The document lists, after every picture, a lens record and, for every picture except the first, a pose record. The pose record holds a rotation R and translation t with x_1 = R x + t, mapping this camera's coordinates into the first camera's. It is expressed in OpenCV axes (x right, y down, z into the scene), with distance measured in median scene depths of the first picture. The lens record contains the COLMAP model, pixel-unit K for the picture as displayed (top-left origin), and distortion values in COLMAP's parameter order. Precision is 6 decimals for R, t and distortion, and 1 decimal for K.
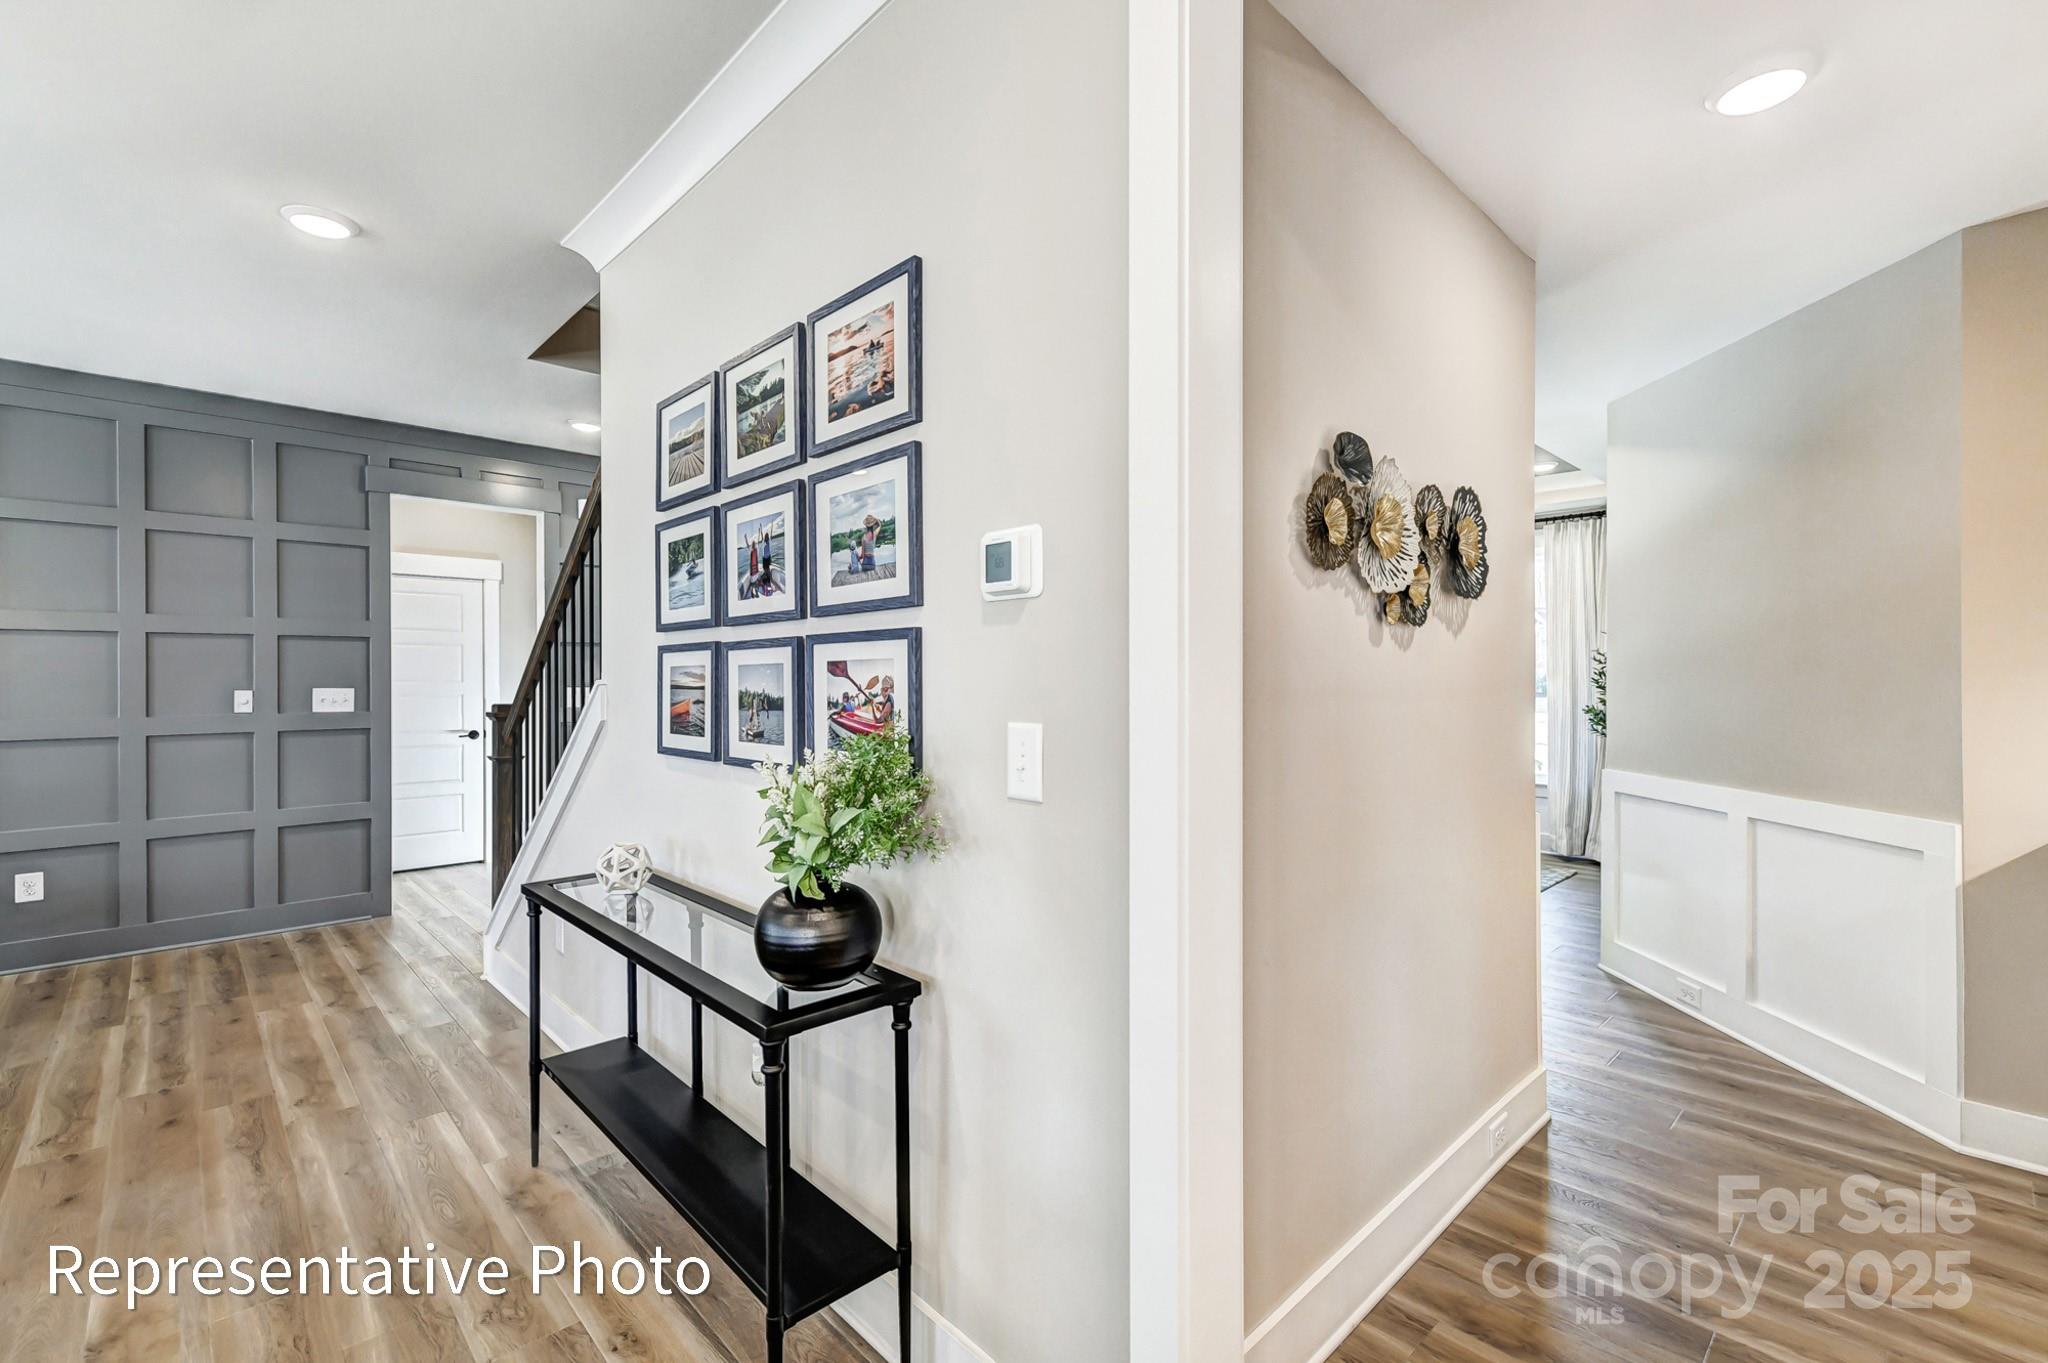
lens RADIAL K [[898.4, 0, 1032.7], [0, 898.4, 681.3], [0, 0, 1]] dist [0.007421, 0.000189]
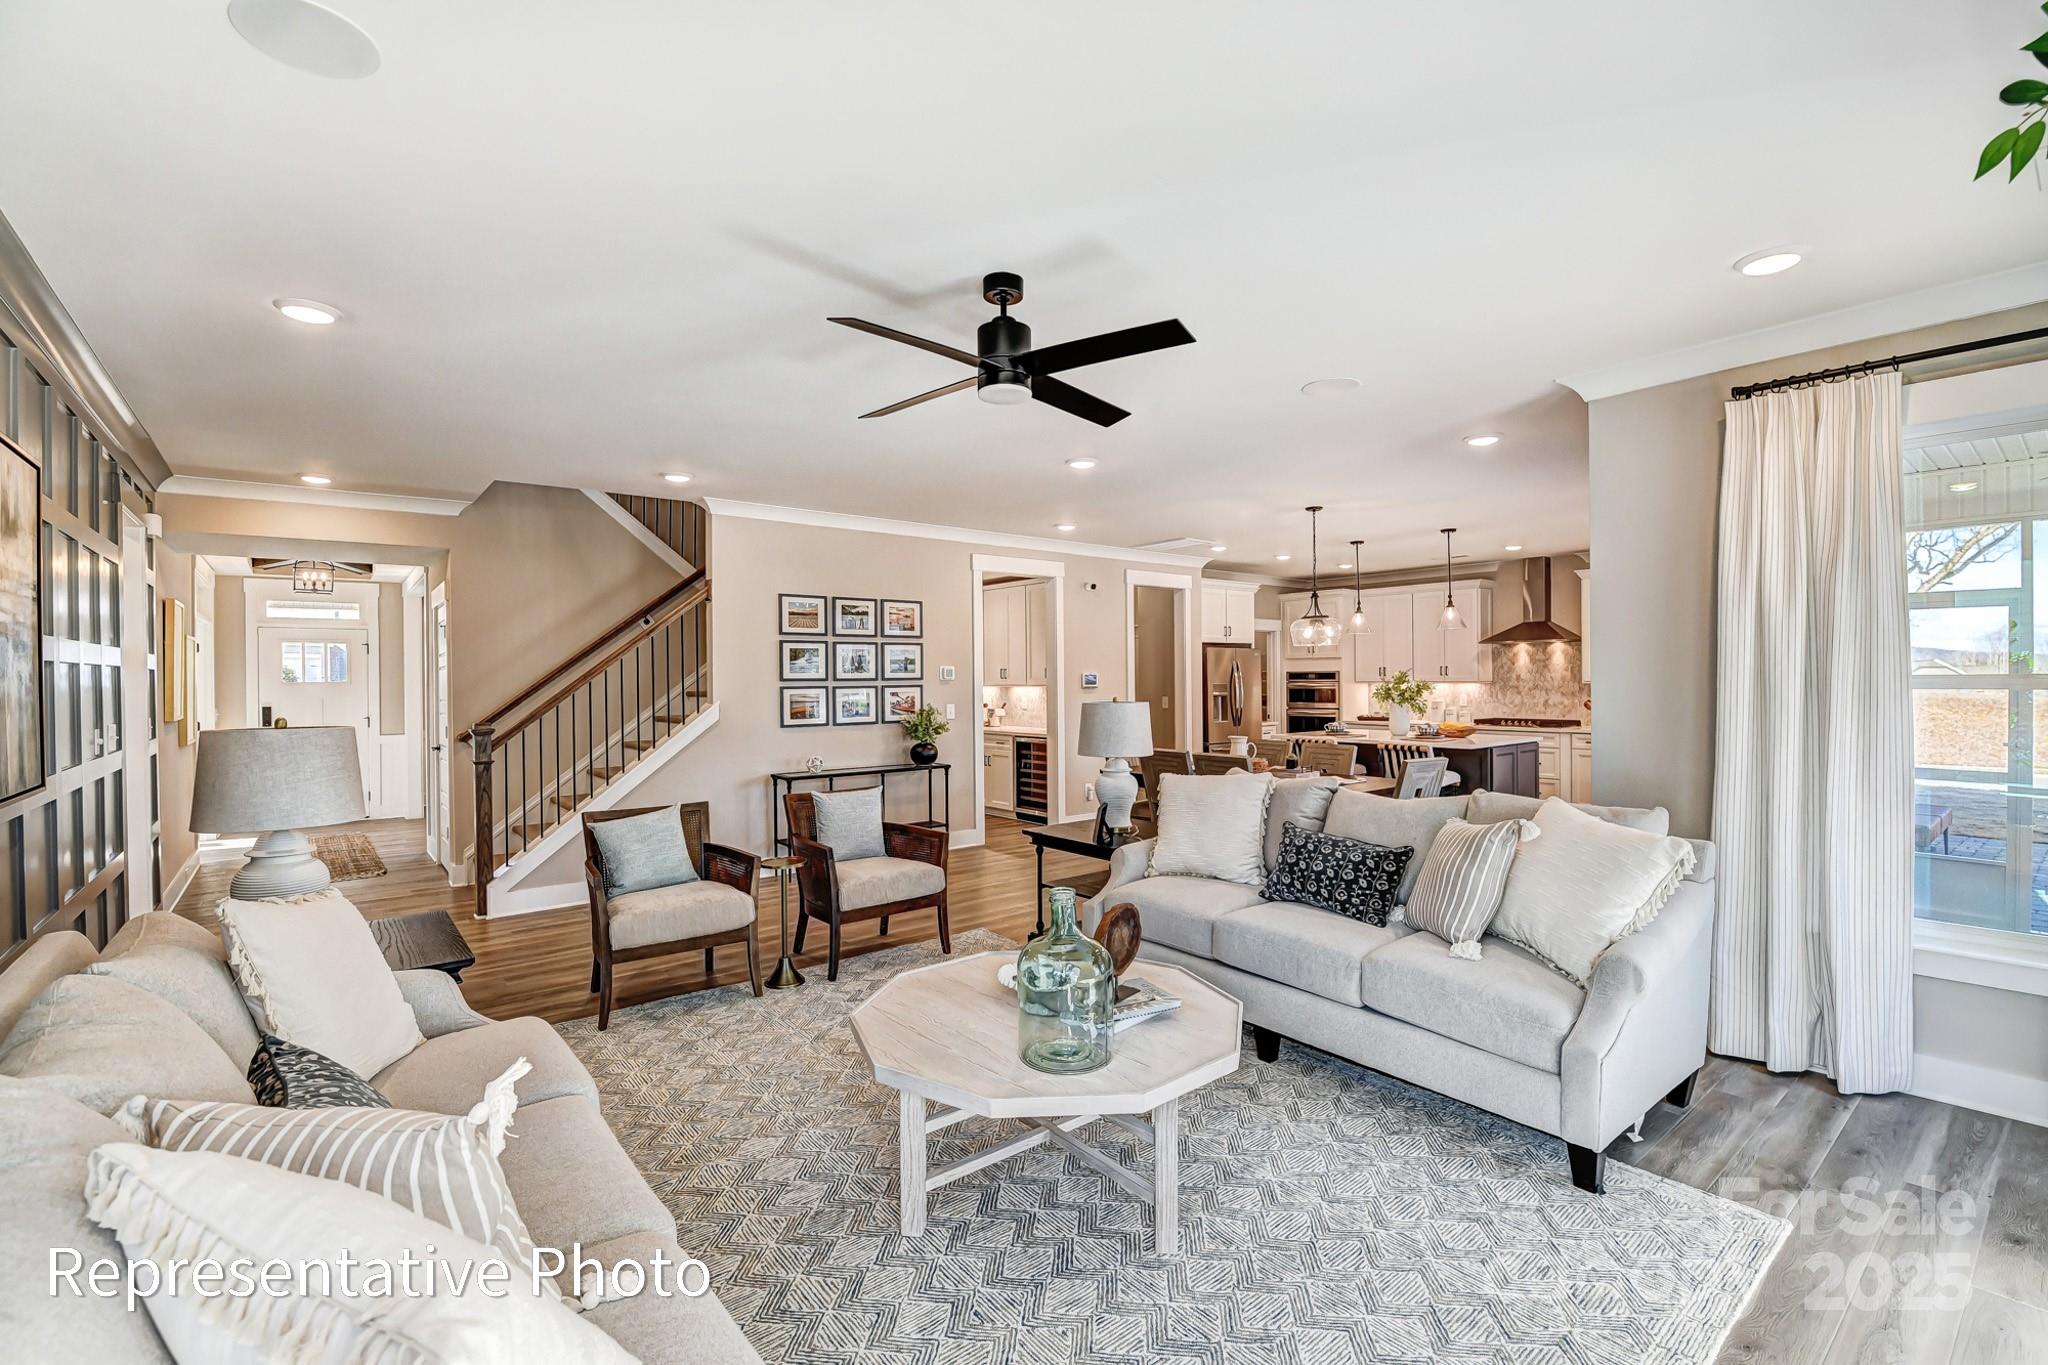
lens RADIAL K [[885.6, 0, 1034.7], [0, 885.6, 681.5], [0, 0, 1]] dist [-0.002873, -0.010097]
pose [[0.088866, -0.001042, 0.996043, -3.537664], [0.010565, 0.999944, 0.000103, -0.056431], [-0.995988, 0.010514, 0.088872, 0.048521]]
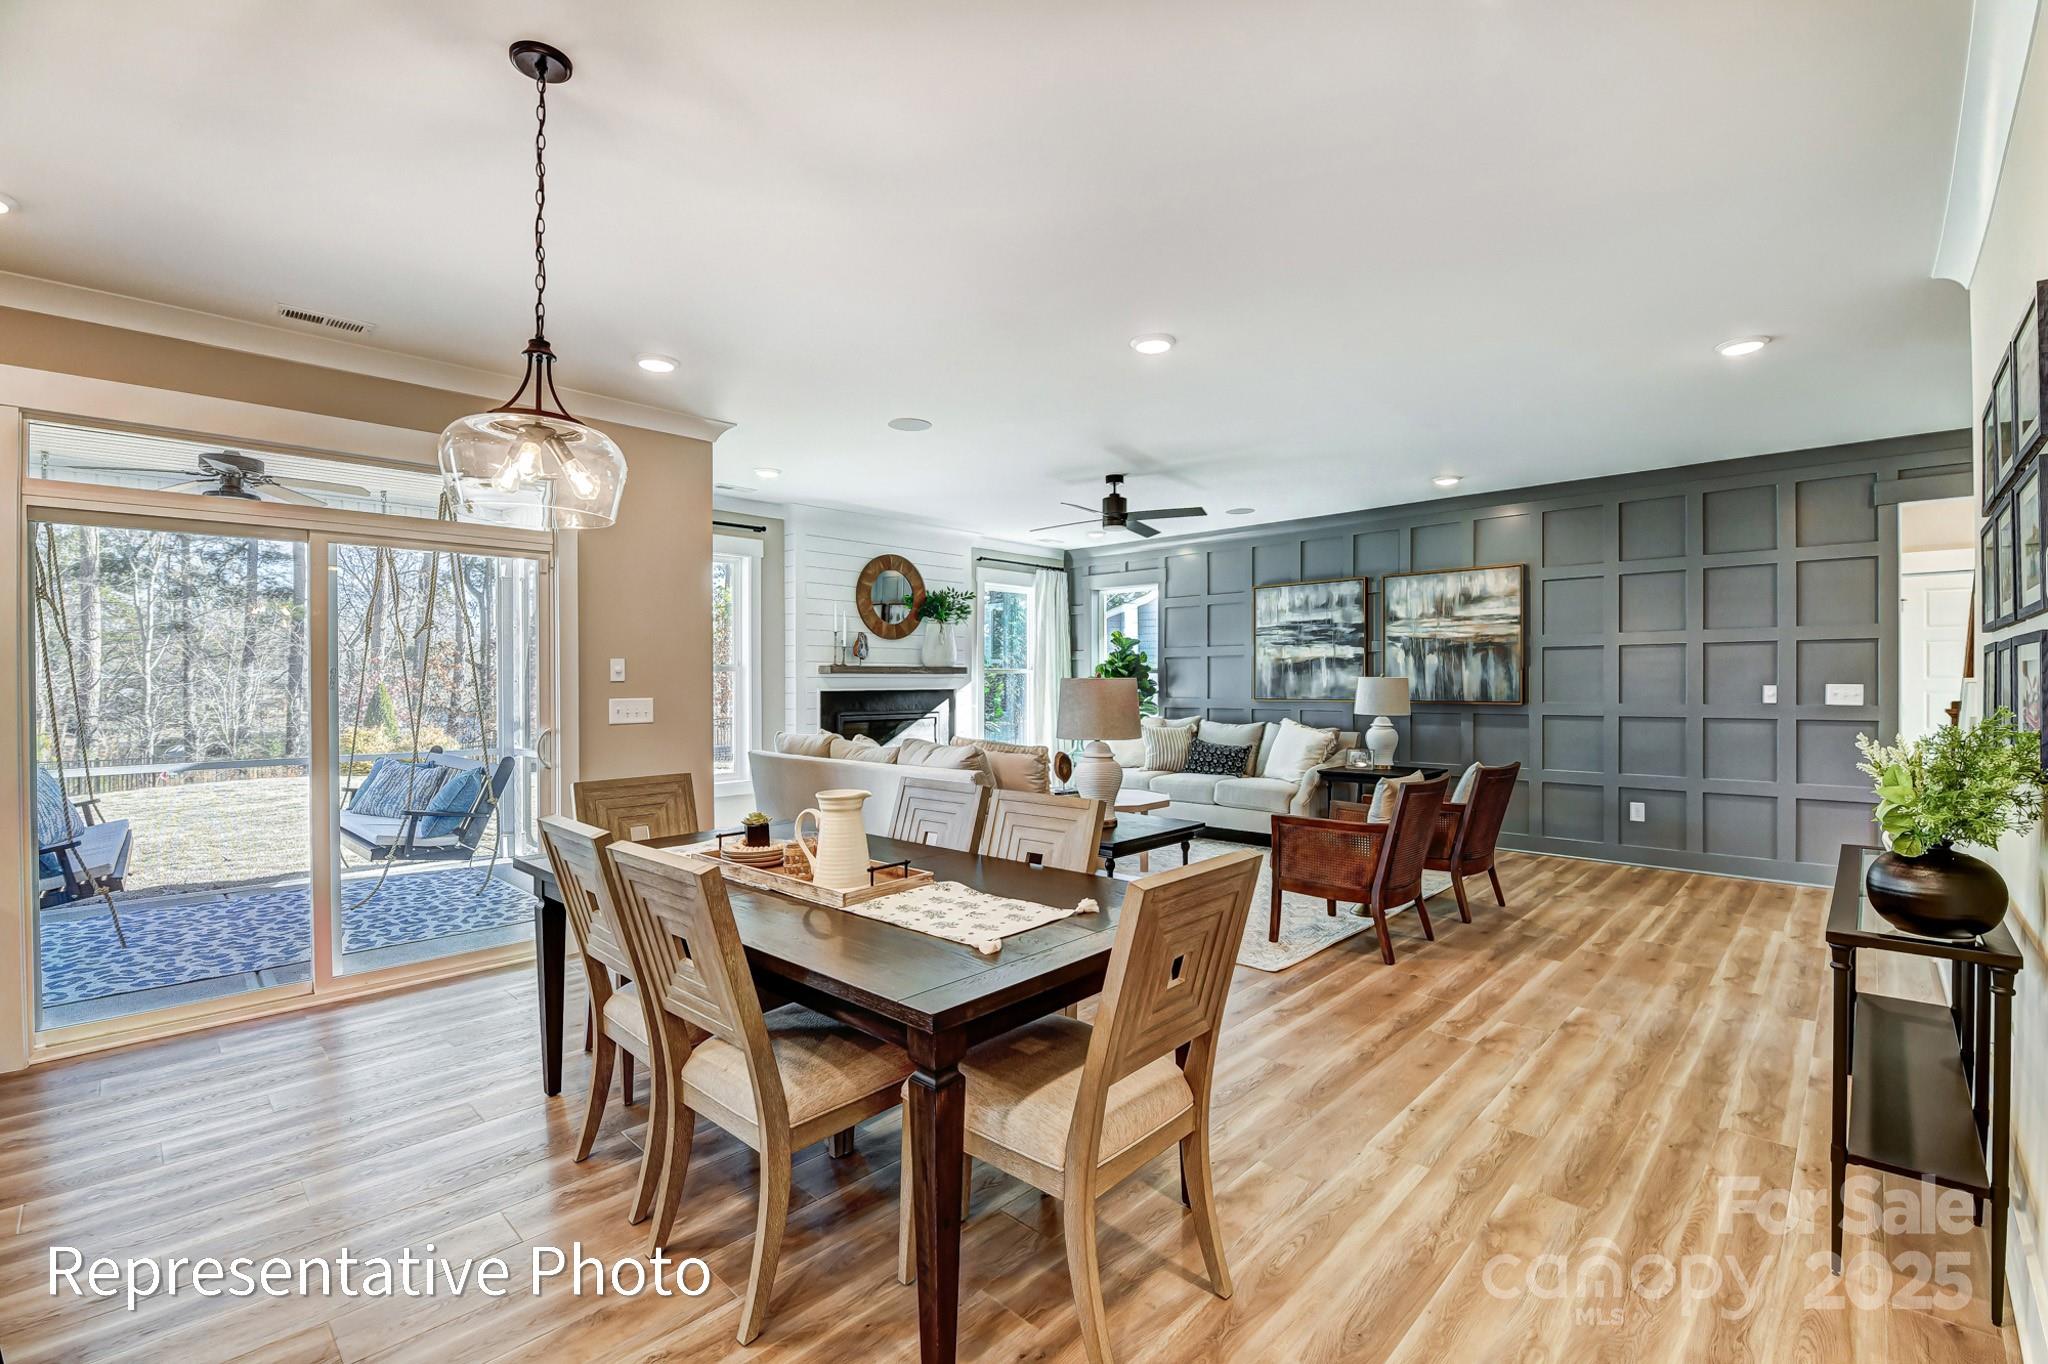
lens RADIAL K [[885.6, 0, 1034.7], [0, 885.6, 681.0], [0, 0, 1]] dist [-0.002873, -0.010097]
pose [[0.048278, 0.004142, -0.998825, 0.663862], [0.000723, 0.999991, 0.004182, -0.004854], [0.998834, -0.000924, 0.048275, -0.186860]]
